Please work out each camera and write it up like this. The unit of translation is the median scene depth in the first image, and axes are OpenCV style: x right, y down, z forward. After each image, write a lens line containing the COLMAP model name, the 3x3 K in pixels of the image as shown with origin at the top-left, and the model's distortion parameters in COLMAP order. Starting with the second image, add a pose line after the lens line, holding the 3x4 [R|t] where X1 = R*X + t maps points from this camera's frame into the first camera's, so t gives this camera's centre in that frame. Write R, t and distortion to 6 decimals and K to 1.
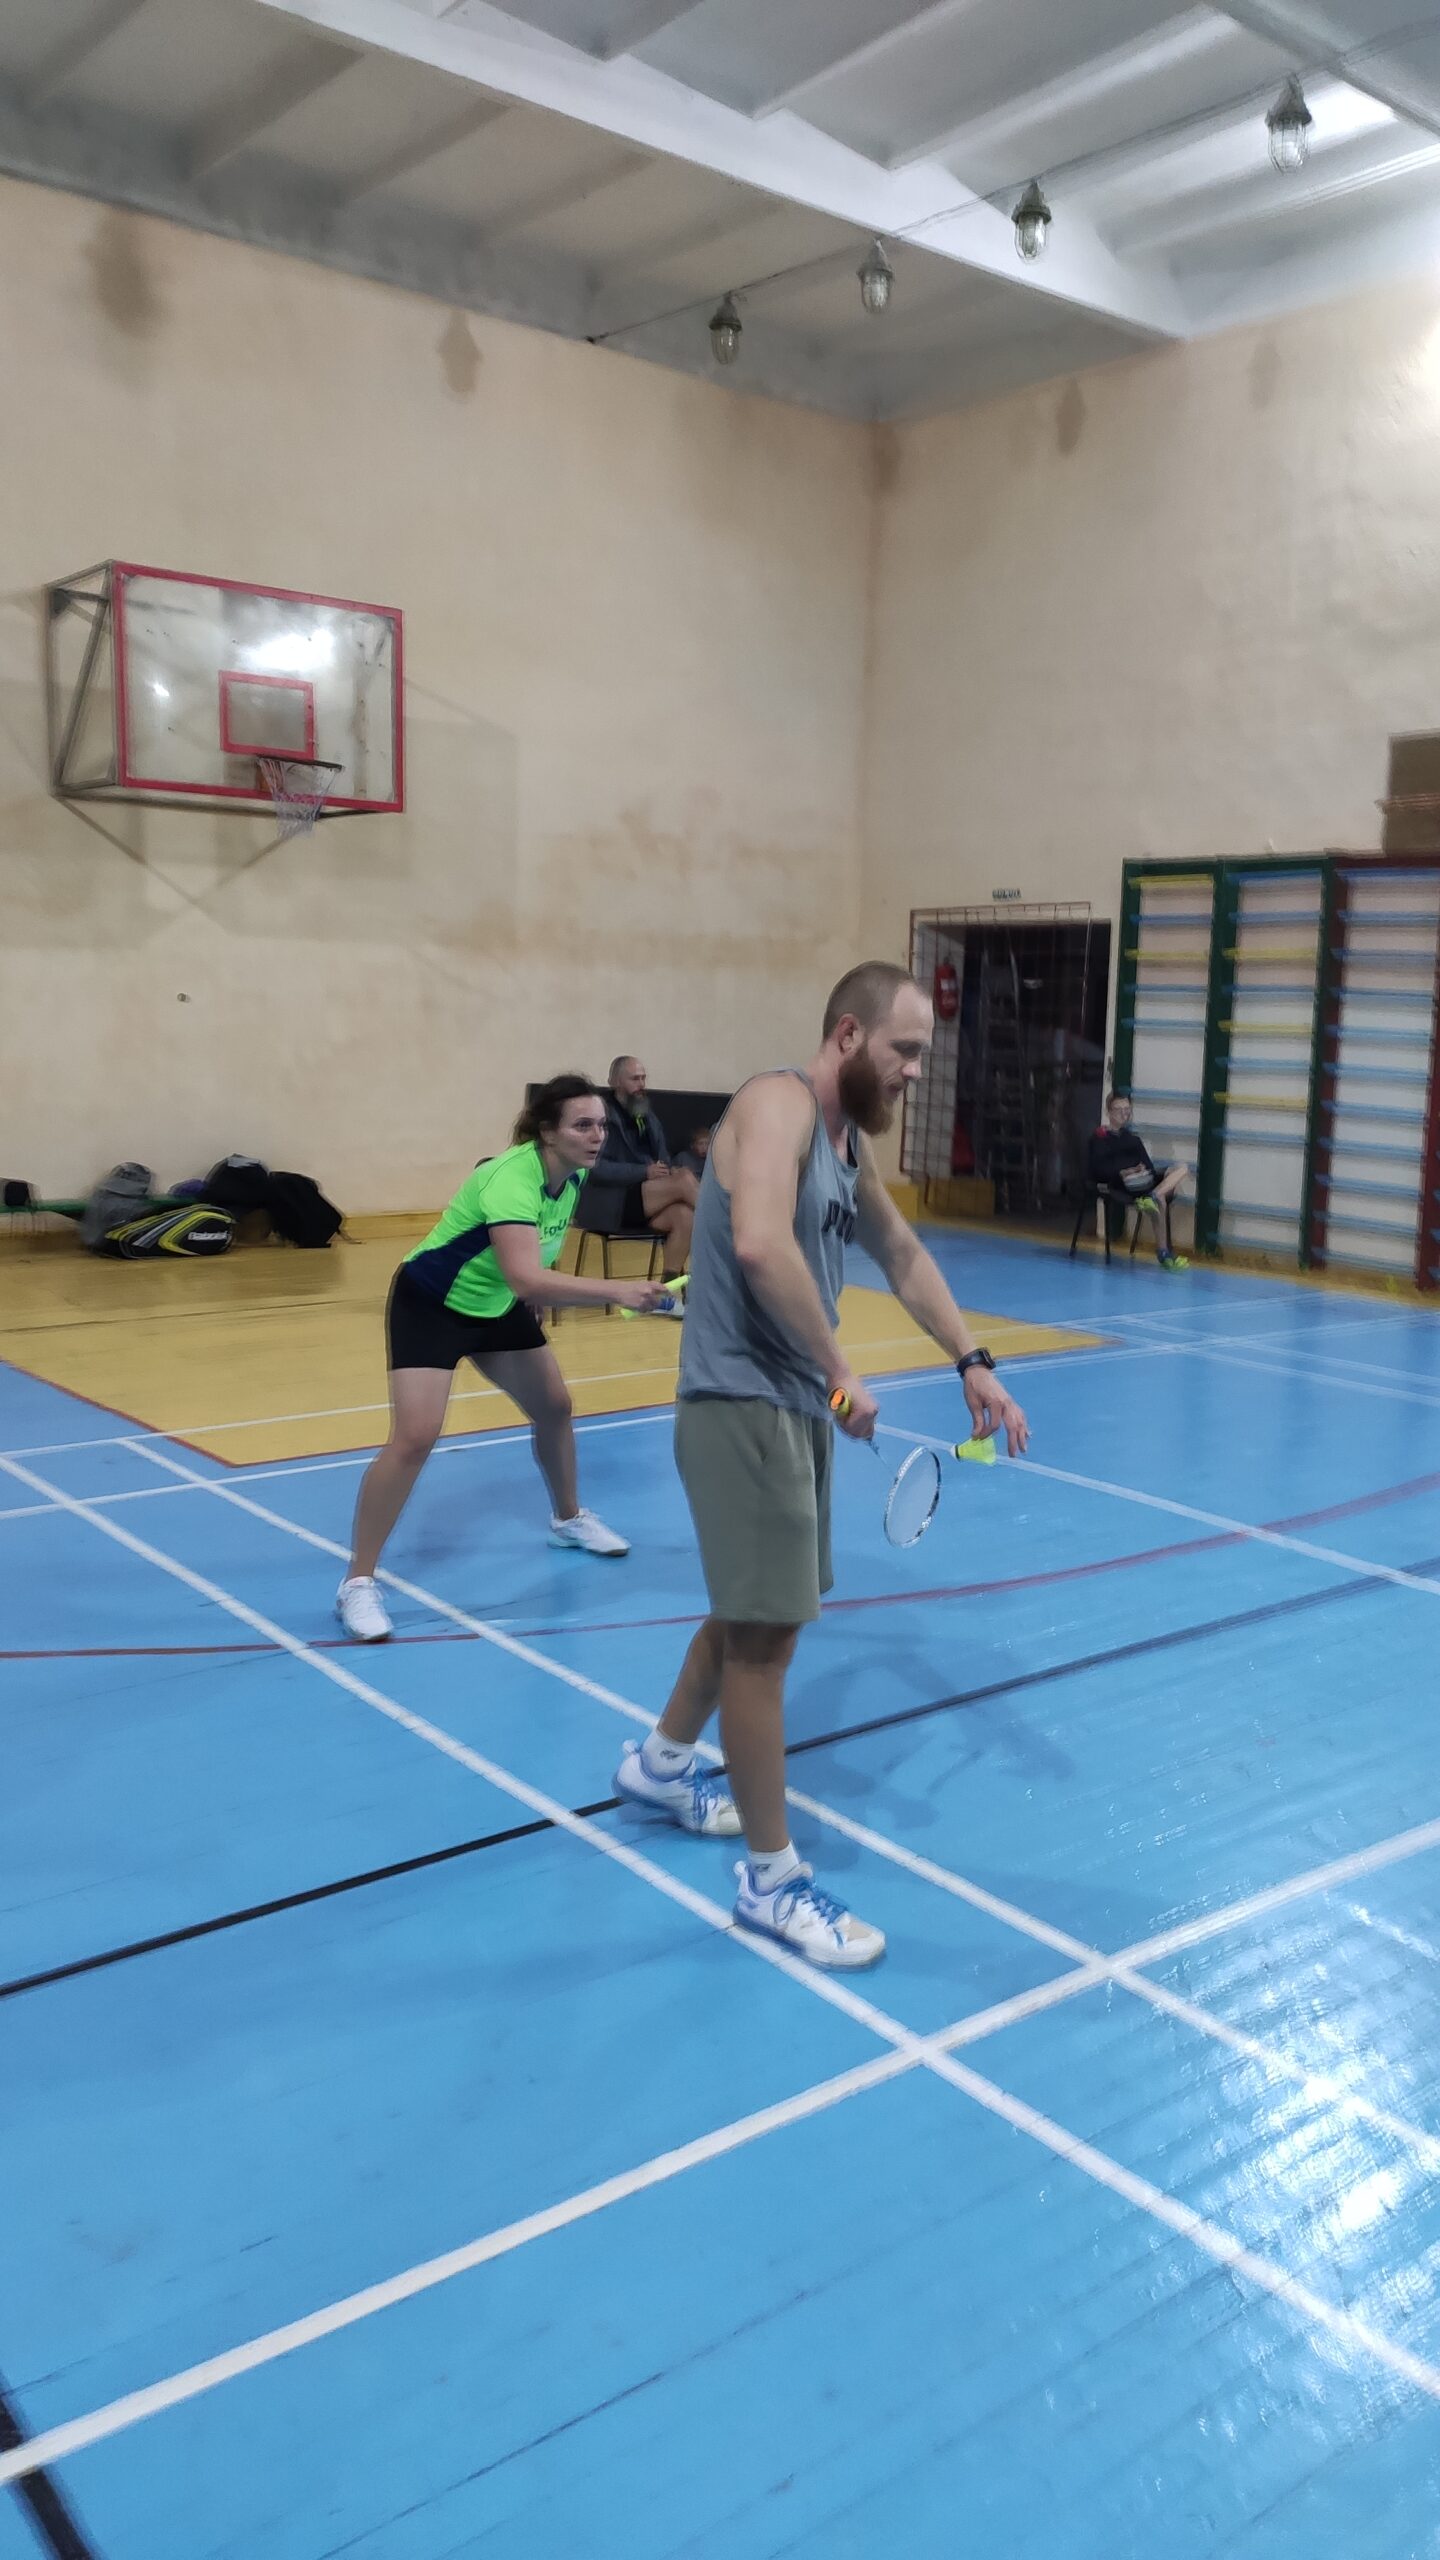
lens RADIAL K [[1907.2, 0, 743.2], [0, 1907.2, 1301.8], [0, 0, 1]] dist [0.090925, -0.128477]
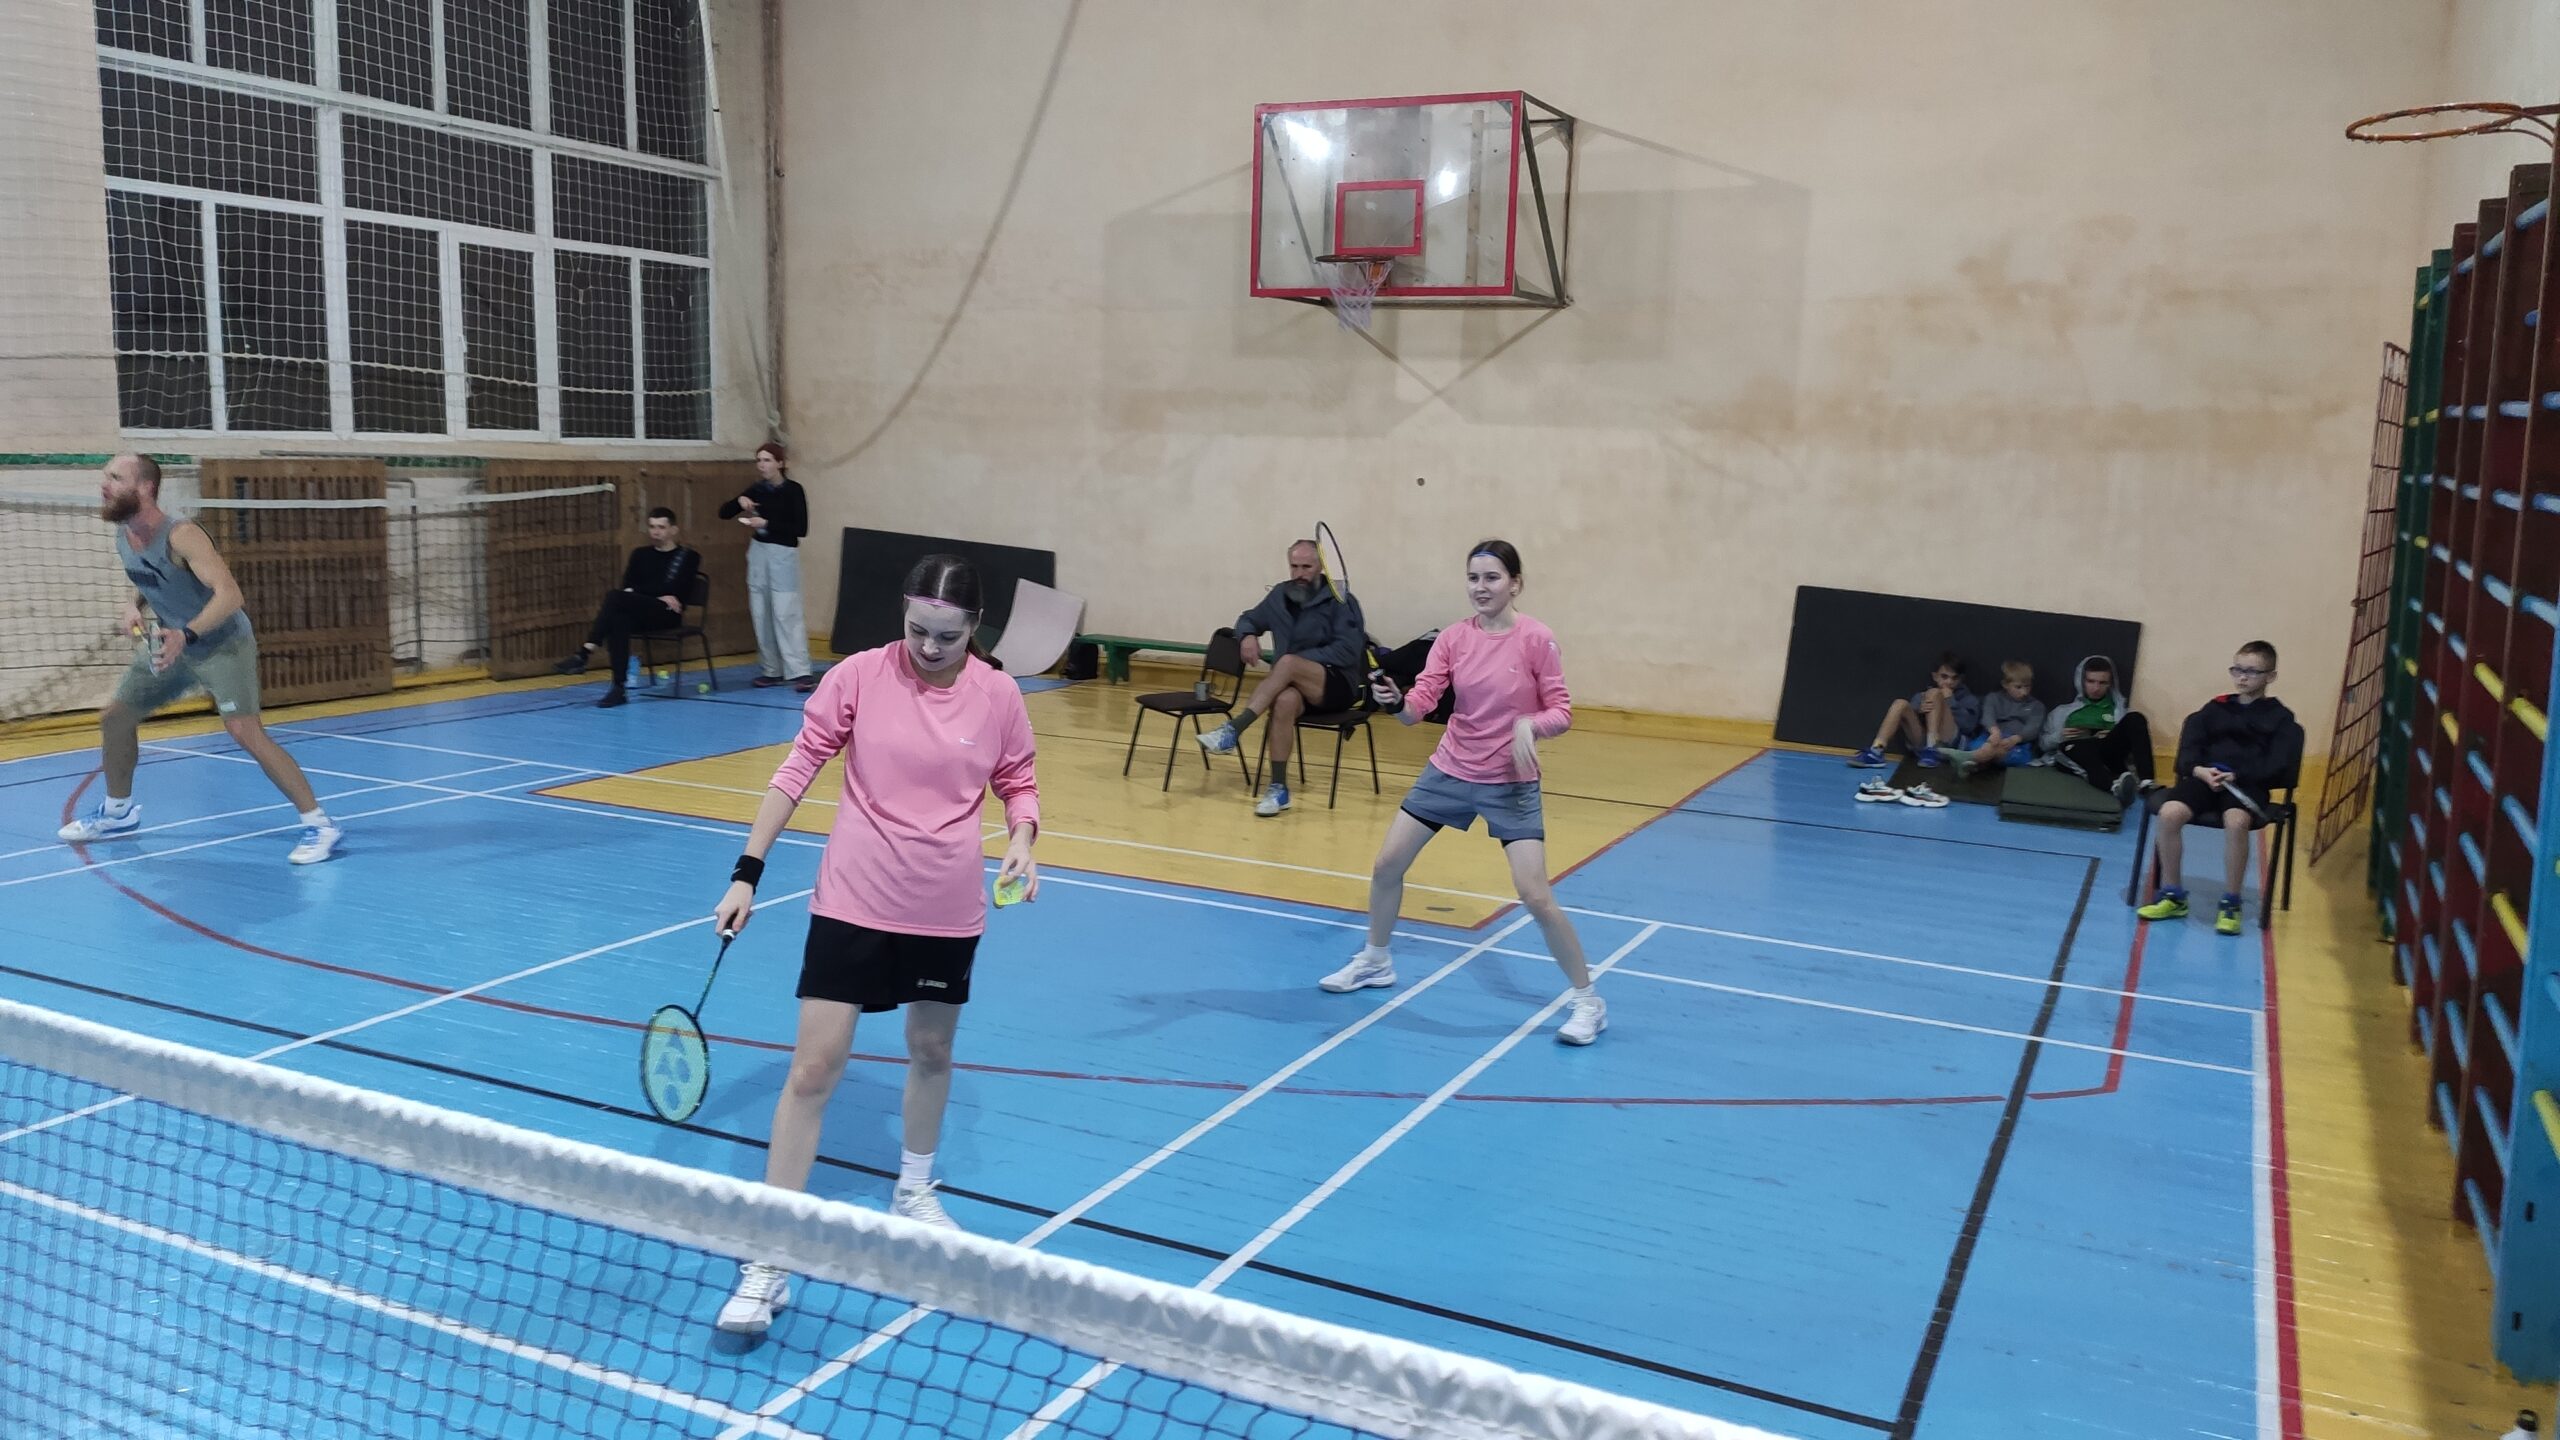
lens RADIAL K [[1955.9, 0, 1227.5], [0, 1955.9, 707.9], [0, 0, 1]] dist [0.100914, -0.143641]
pose [[0.409068, 0.109731, -0.905882, 0.638997], [-0.167016, 0.984977, 0.043893, -0.060101], [0.897089, 0.133342, 0.421249, 0.432474]]
